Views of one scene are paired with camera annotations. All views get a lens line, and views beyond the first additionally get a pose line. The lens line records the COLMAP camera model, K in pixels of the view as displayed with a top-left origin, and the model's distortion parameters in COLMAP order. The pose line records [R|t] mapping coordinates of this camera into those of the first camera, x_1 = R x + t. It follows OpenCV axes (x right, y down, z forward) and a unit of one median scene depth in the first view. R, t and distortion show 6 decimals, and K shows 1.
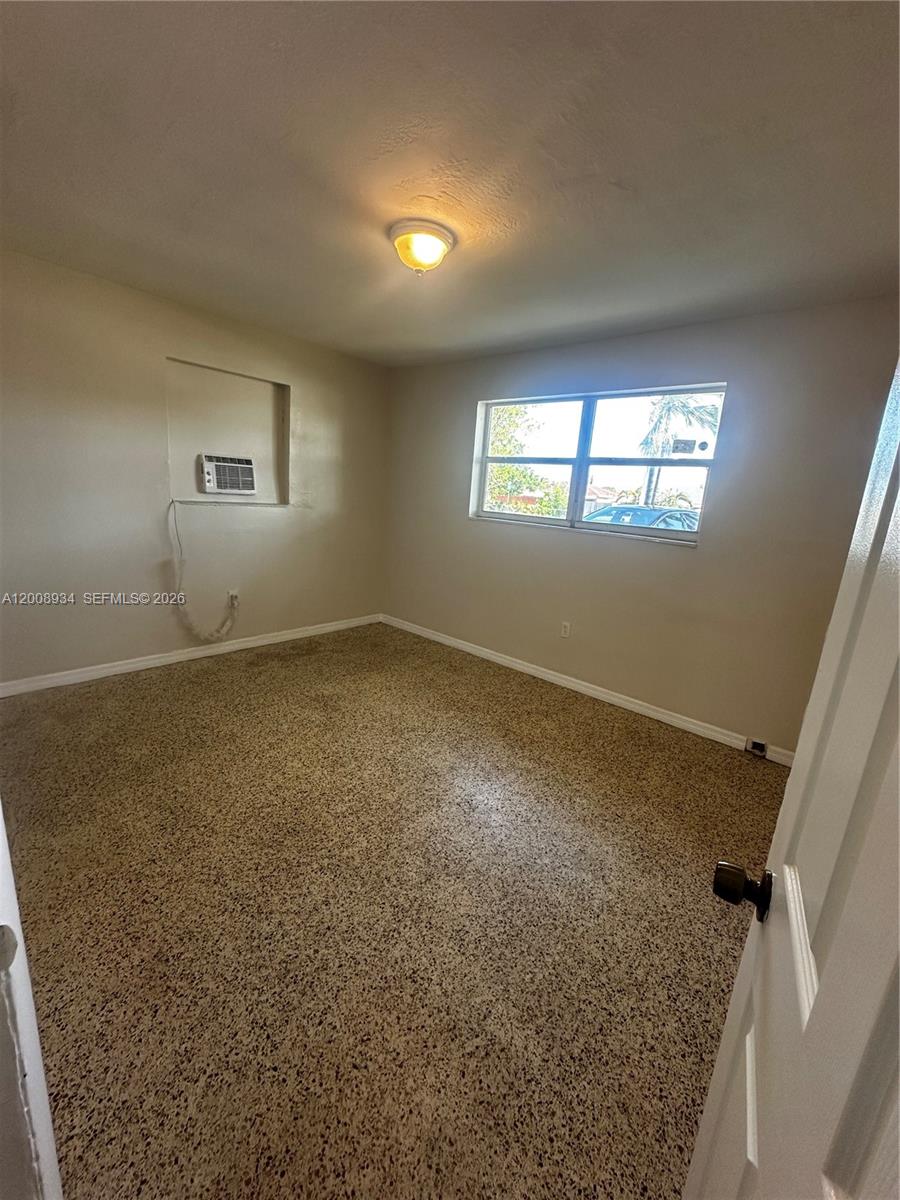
lens RADIAL K [[474.7, 0, 450.0], [0, 474.7, 600.0], [0, 0, 1]] dist [-0.000818, 0.000181]
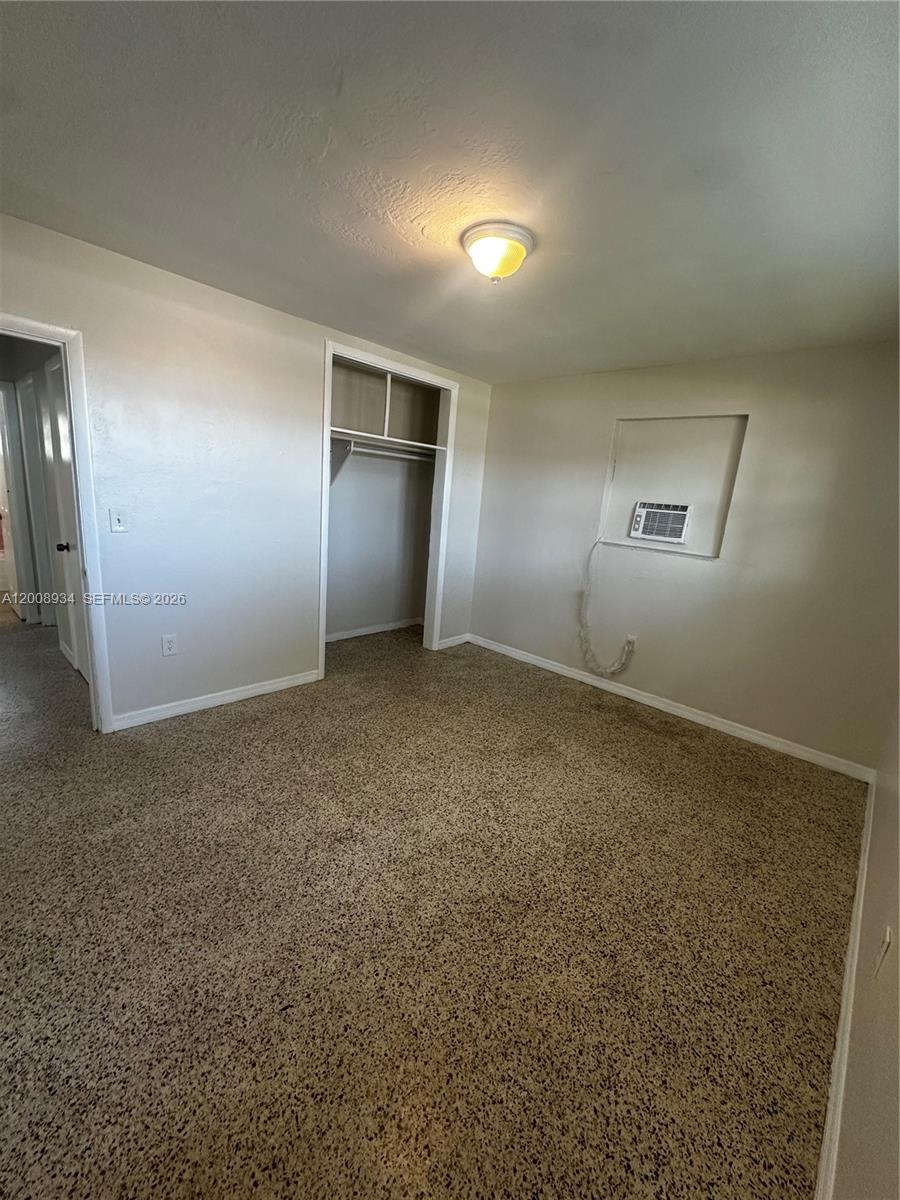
lens RADIAL K [[474.7, 0, 450.0], [0, 474.7, 600.0], [0, 0, 1]] dist [-0.000818, 0.000181]
pose [[-0.018617, 0.146599, -0.989021, 0.606986], [-0.304751, 0.941290, 0.145260, -0.139520], [0.952250, 0.304109, 0.027152, 0.700277]]
